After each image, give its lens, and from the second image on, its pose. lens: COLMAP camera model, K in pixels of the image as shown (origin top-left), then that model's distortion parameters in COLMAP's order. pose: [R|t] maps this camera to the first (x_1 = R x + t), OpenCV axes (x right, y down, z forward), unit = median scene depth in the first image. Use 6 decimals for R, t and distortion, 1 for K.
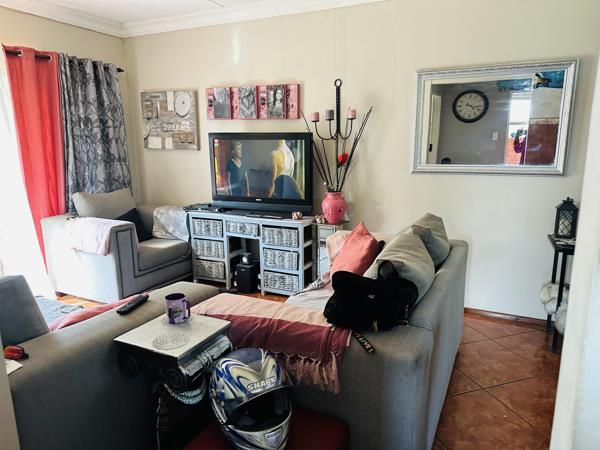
lens RADIAL K [[427.3, 0, 301.5], [0, 427.3, 226.3], [0, 0, 1]] dist [0.054366, -0.056815]
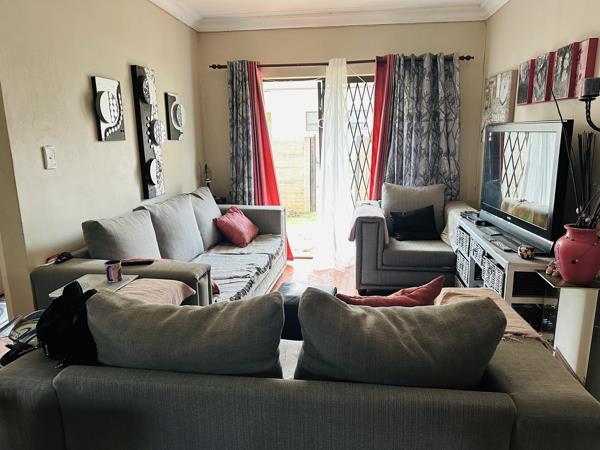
lens RADIAL K [[427.3, 0, 300.7], [0, 427.3, 225.4], [0, 0, 1]] dist [0.054366, -0.056815]
pose [[0.348965, 0.191290, -0.917405, 0.393532], [-0.170297, 0.975590, 0.138644, -0.080453], [0.921533, 0.107850, 0.373023, 0.376387]]
